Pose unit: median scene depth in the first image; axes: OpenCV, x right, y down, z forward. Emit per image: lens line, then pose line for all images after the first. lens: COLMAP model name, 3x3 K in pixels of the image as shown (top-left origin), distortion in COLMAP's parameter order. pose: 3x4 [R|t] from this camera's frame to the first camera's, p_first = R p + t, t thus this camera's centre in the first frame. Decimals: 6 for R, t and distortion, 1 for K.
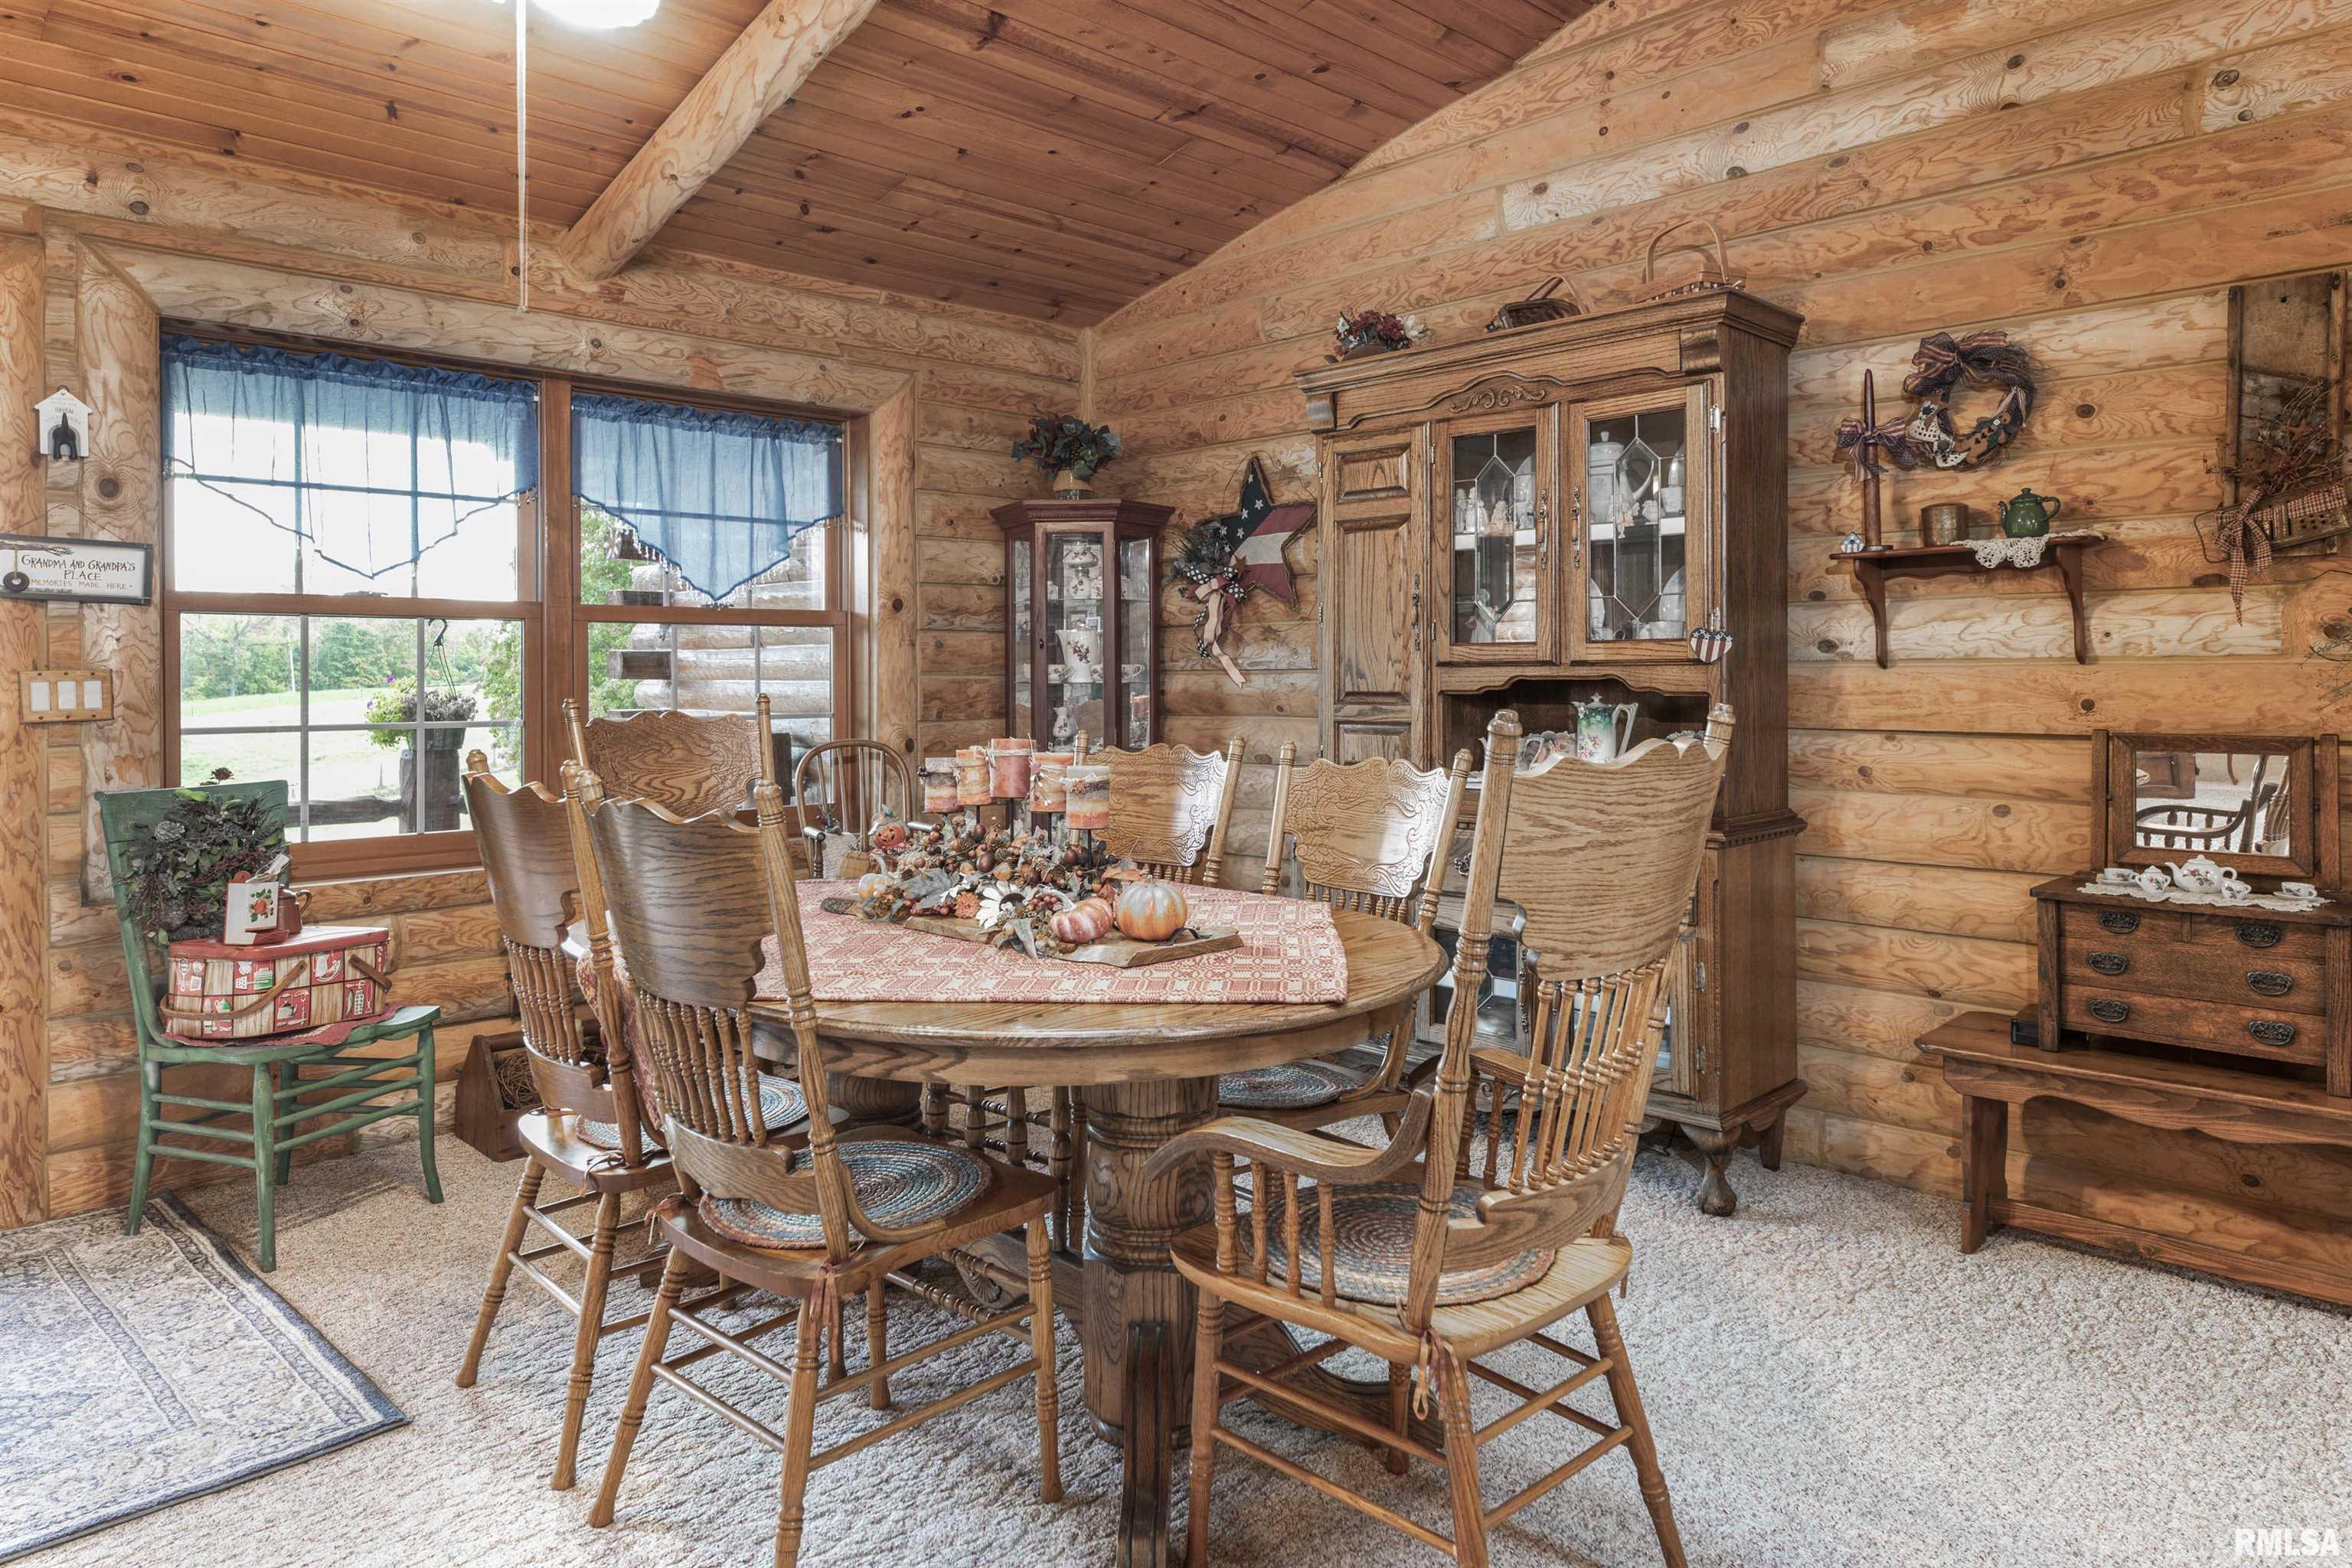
lens RADIAL K [[1478.1, 0, 1174.7], [0, 1478.1, 690.1], [0, 0, 1]] dist [0.010334, 0.003714]
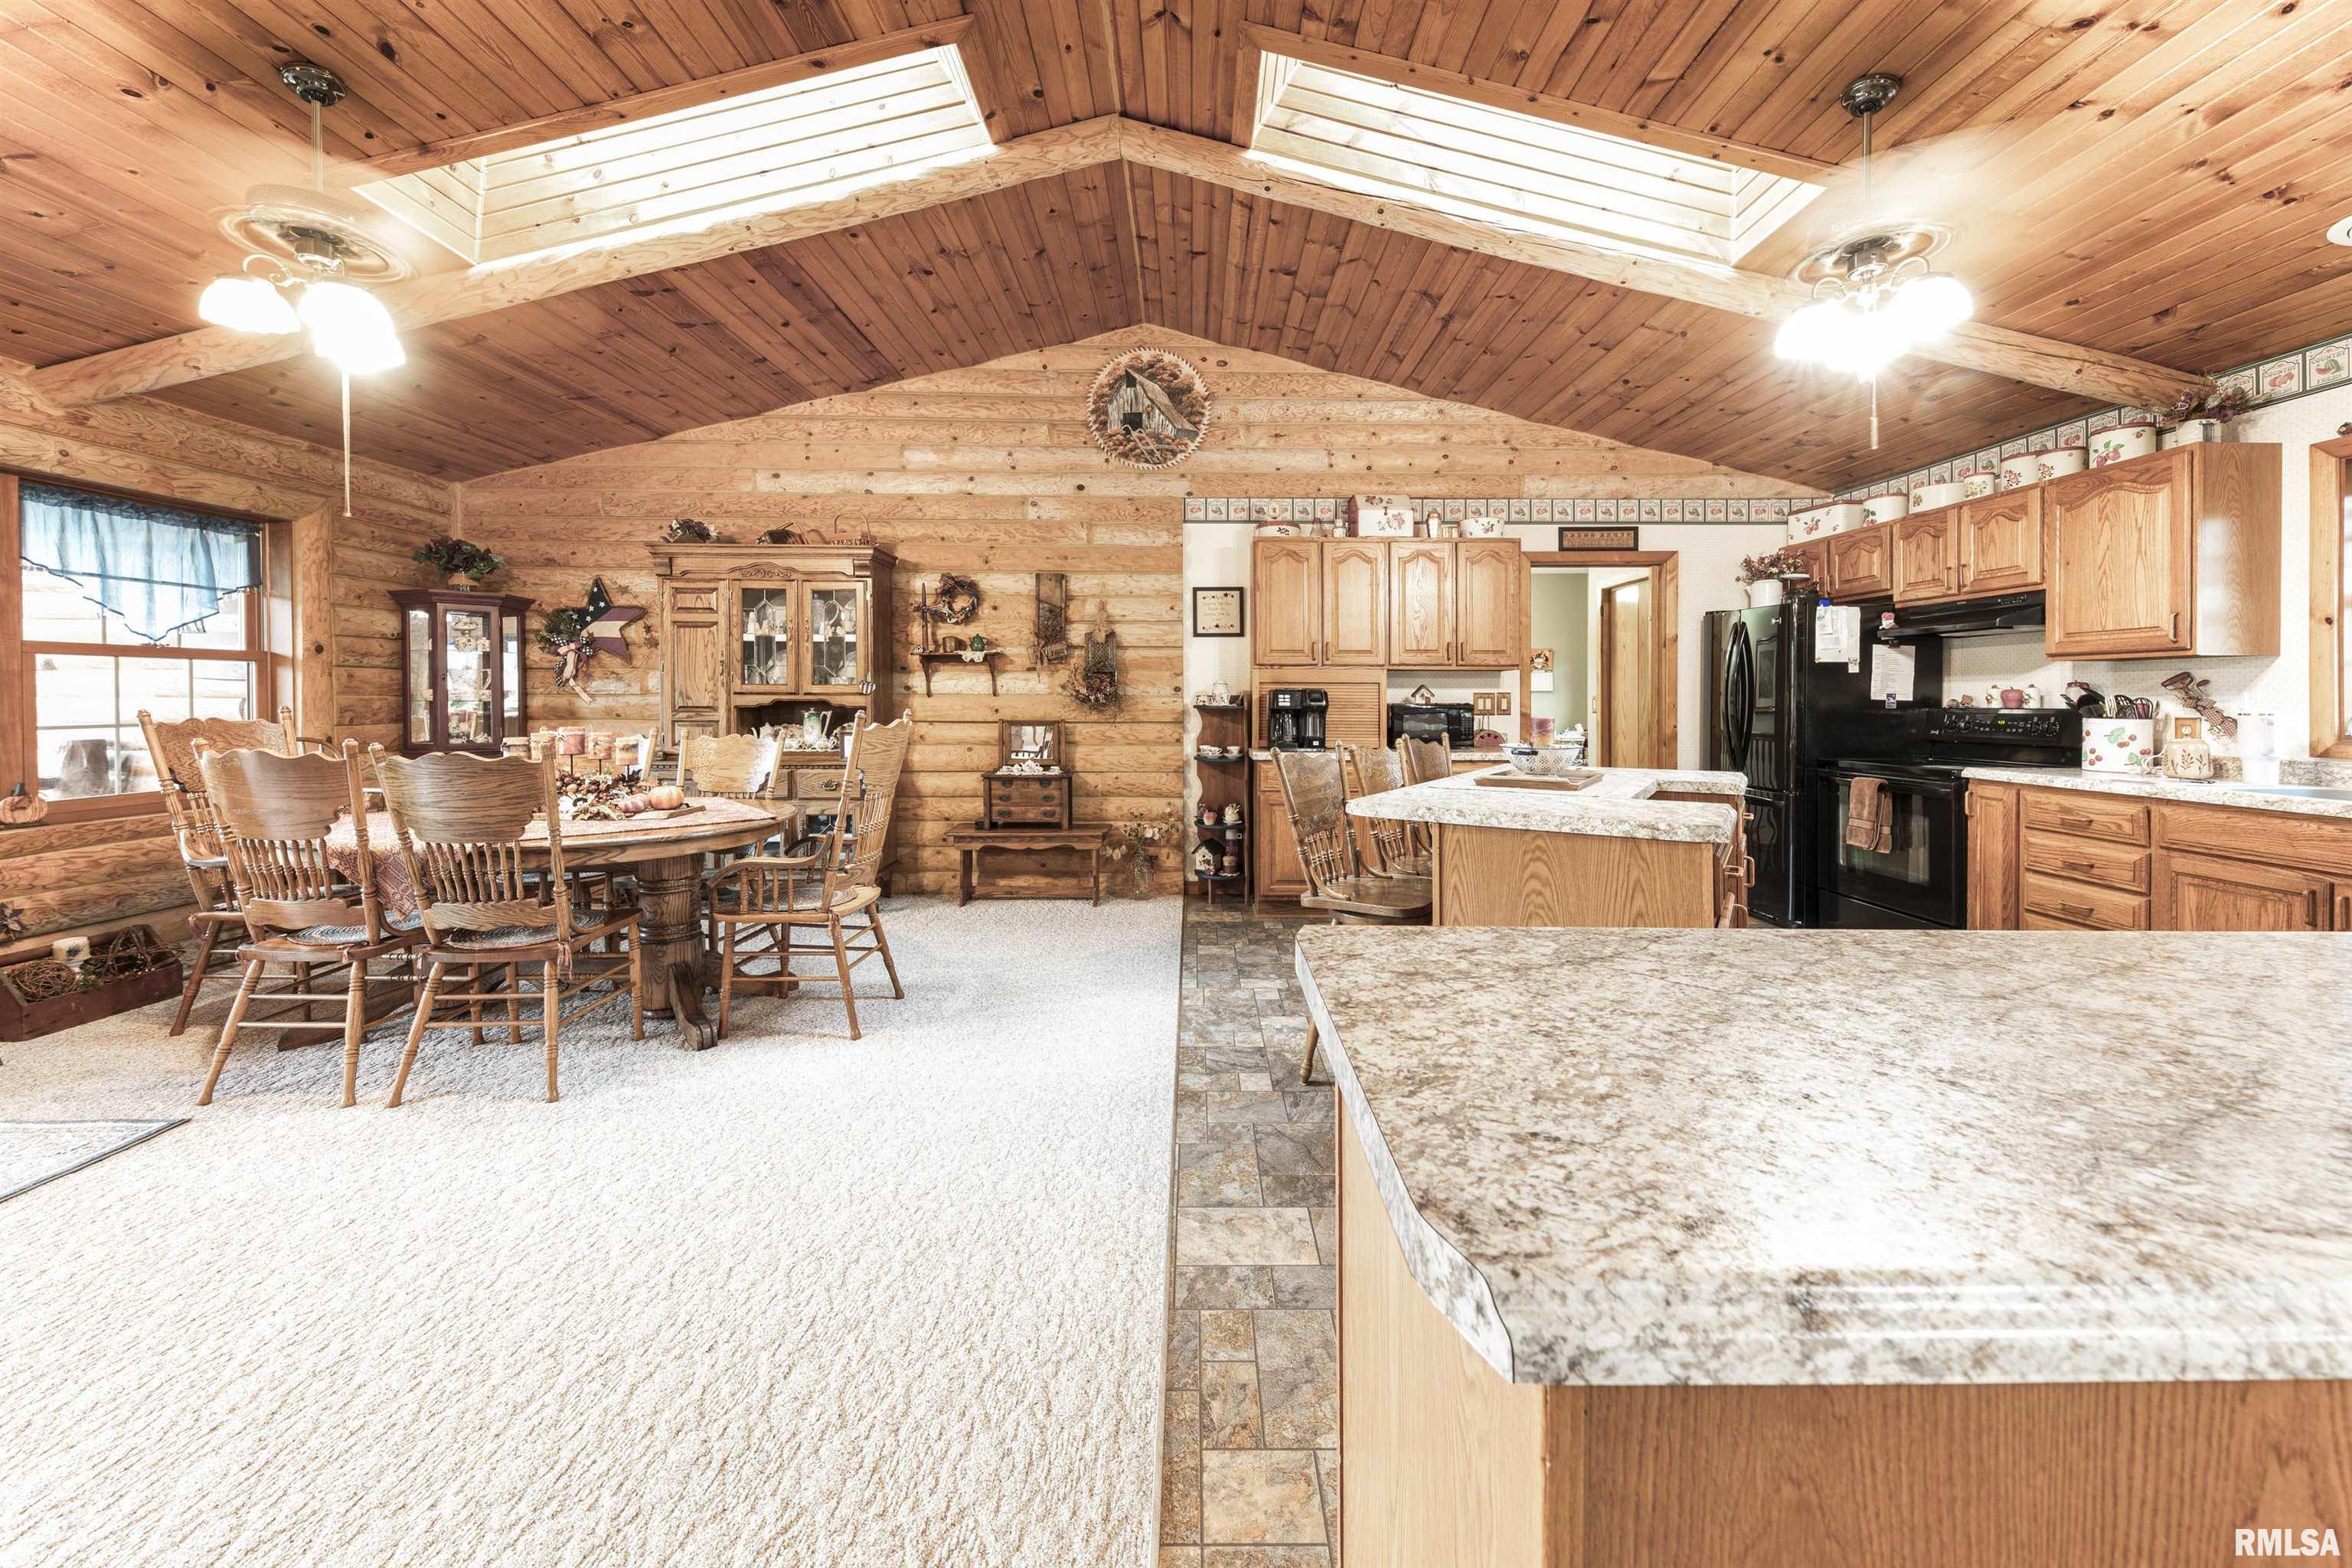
lens RADIAL K [[858.9, 0, 1180.2], [0, 858.9, 747.7], [0, 0, 1]] dist [0.001088, -0.004562]
pose [[0.705807, -0.032221, 0.707671, -0.241945], [-0.000794, 0.998928, 0.046274, 0.003207], [-0.708403, -0.033223, 0.705025, -0.329395]]
